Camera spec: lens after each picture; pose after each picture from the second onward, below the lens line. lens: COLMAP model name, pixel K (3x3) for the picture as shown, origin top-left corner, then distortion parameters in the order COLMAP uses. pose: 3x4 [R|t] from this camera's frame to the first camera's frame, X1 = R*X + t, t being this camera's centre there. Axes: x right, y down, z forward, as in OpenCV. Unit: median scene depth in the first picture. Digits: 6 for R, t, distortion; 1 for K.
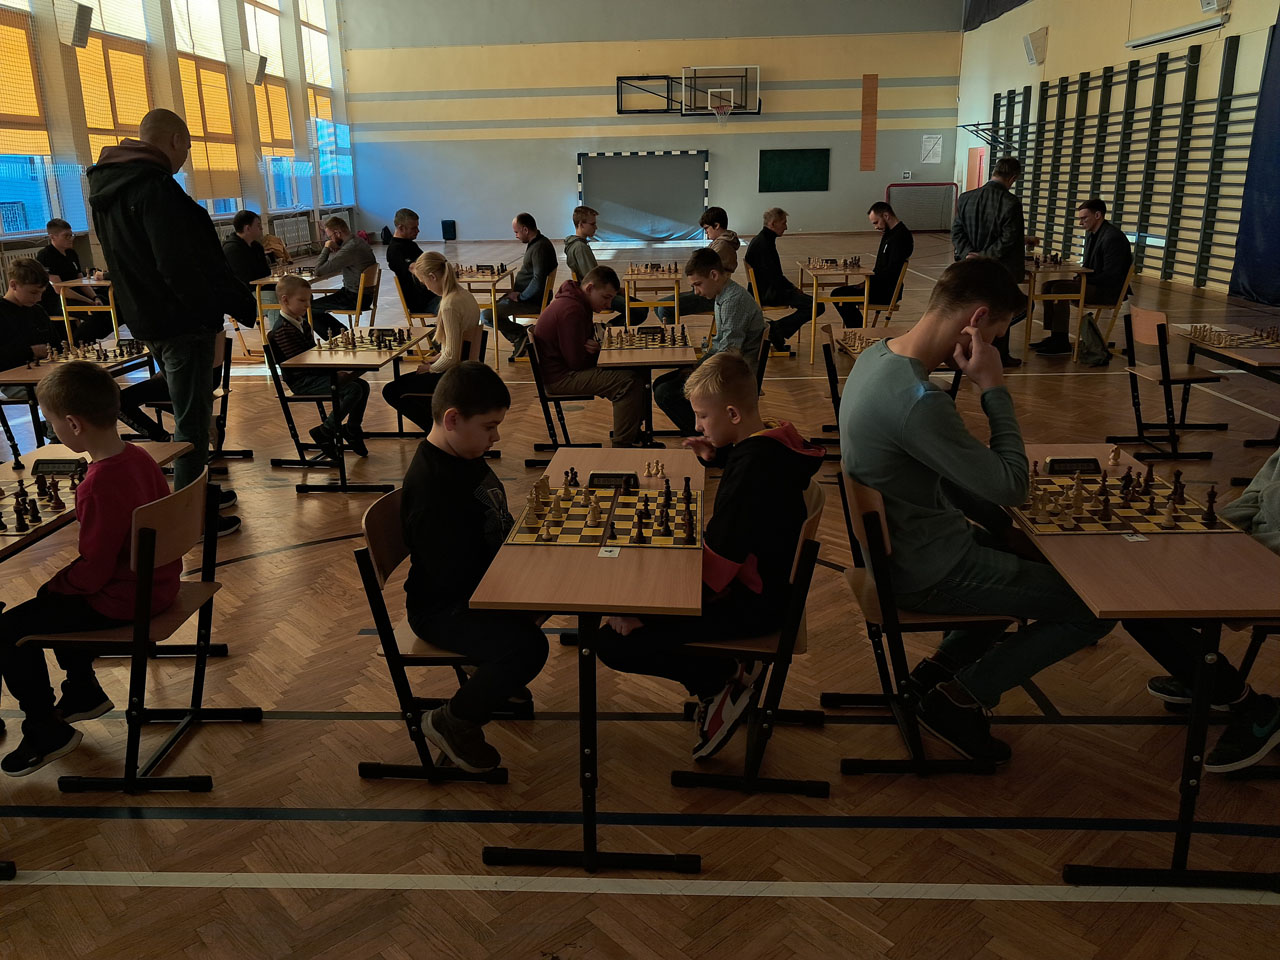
lens RADIAL K [[1013.6, 0, 624.7], [0, 1013.6, 468.3], [0, 0, 1]] dist [0.026691, -0.037057]
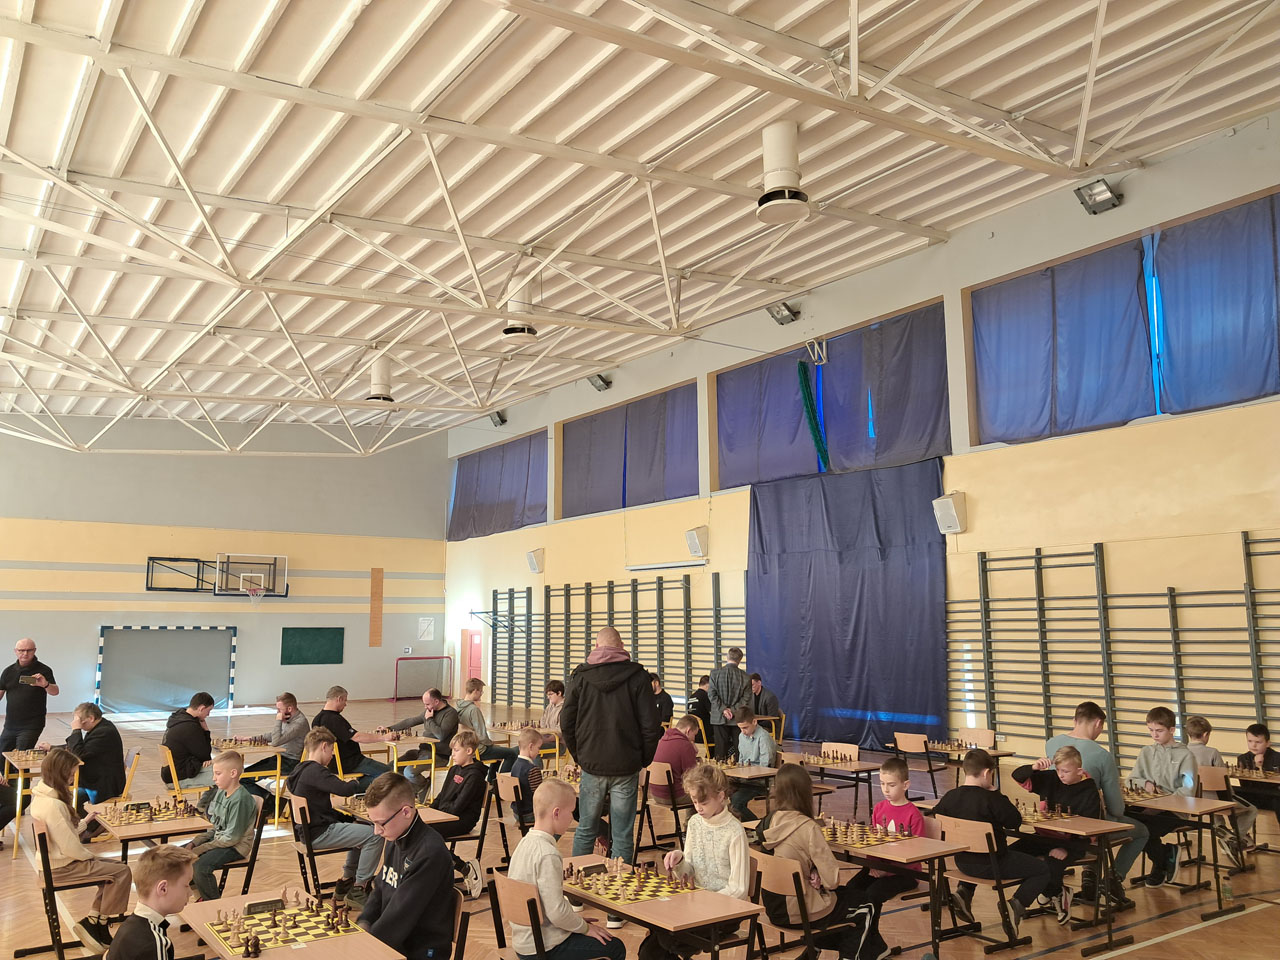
lens RADIAL K [[1013.6, 0, 608.3], [0, 1013.6, 494.9], [0, 0, 1]] dist [0.026691, -0.037057]
pose [[0.802298, 0.097674, 0.588879, -0.263459], [0.153950, 0.919290, -0.362222, 0.008820], [-0.576730, 0.381268, 0.722508, -0.055471]]
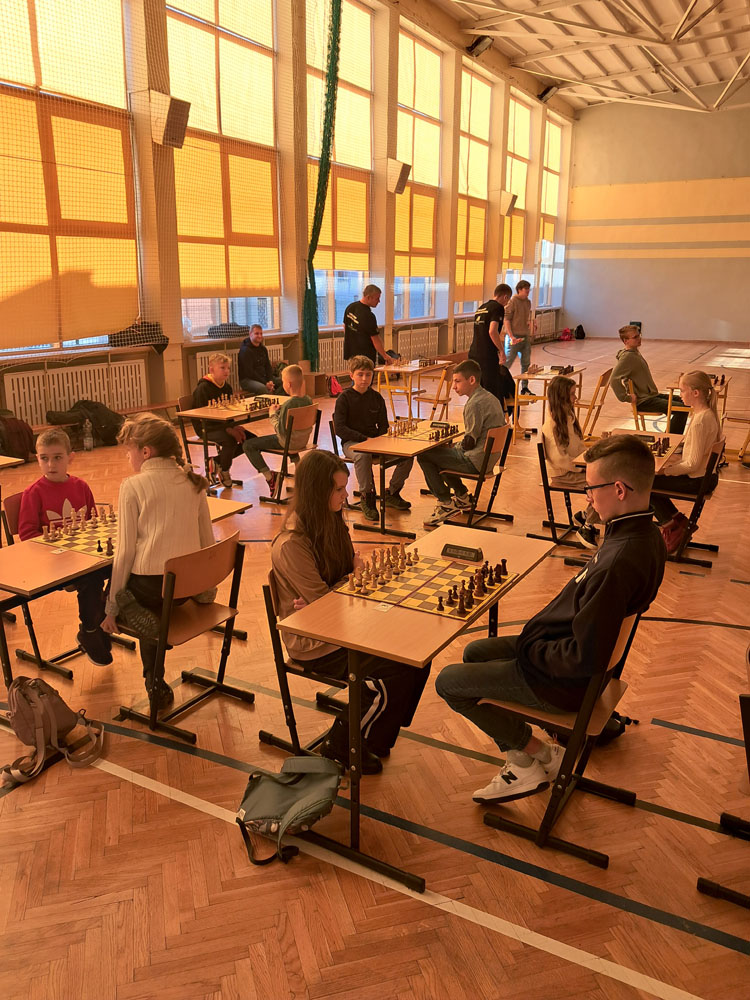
lens RADIAL K [[791.9, 0, 363.9], [0, 791.9, 485.4], [0, 0, 1]] dist [0.026691, -0.037057]
pose [[0.893936, 0.134753, -0.427458, -0.032416], [-0.145511, 0.989328, 0.007573, -0.009672], [0.423916, 0.055430, 0.904004, 0.005812]]
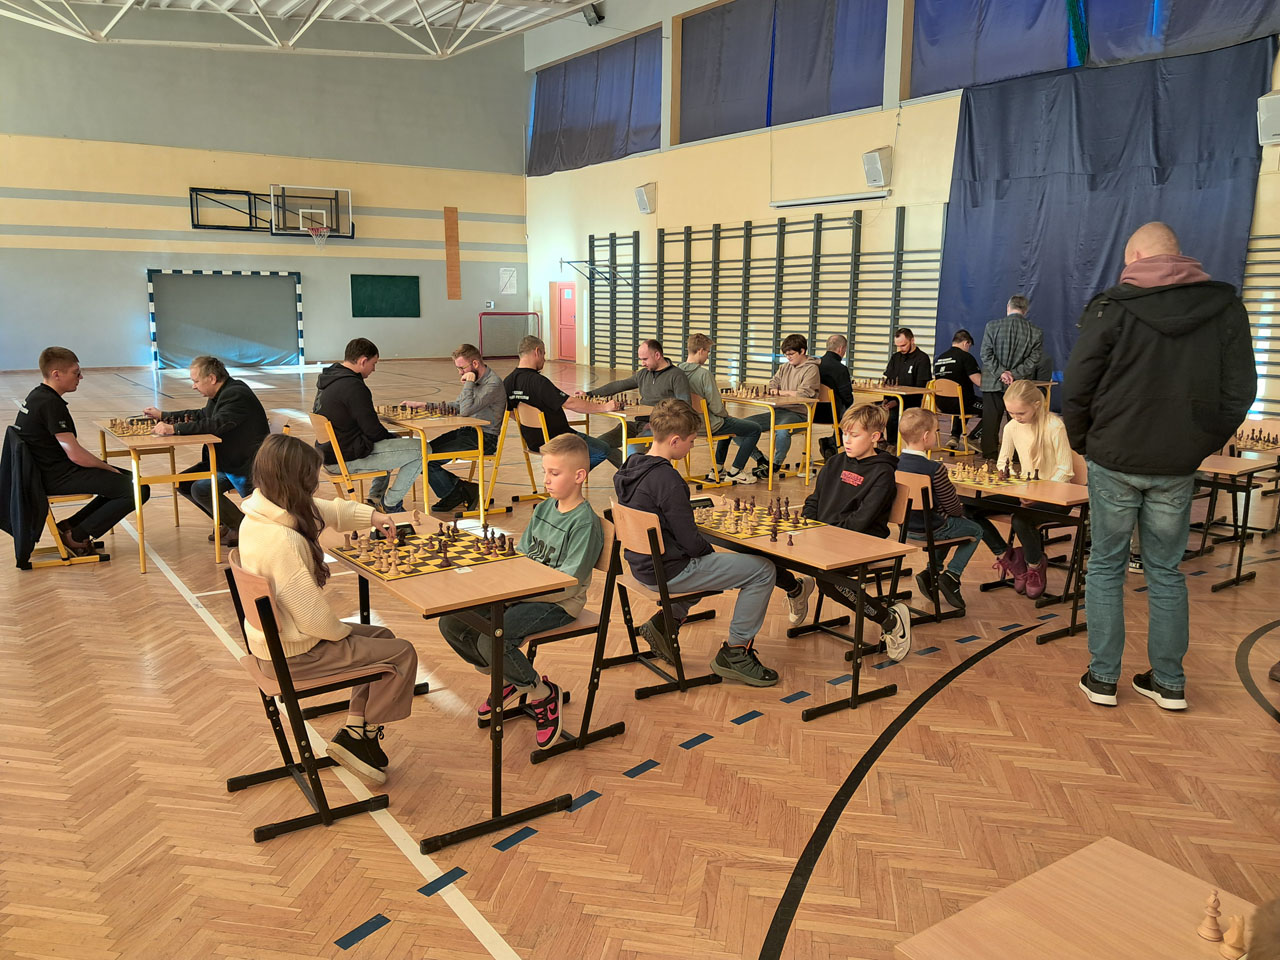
lens RADIAL K [[1013.6, 0, 614.9], [0, 1013.6, 503.1], [0, 0, 1]] dist [0.026691, -0.037057]
pose [[0.811588, -0.090024, 0.577253, -0.256436], [0.139394, 0.989359, -0.041688, -0.025317], [-0.567358, 0.114299, 0.815501, 0.103634]]
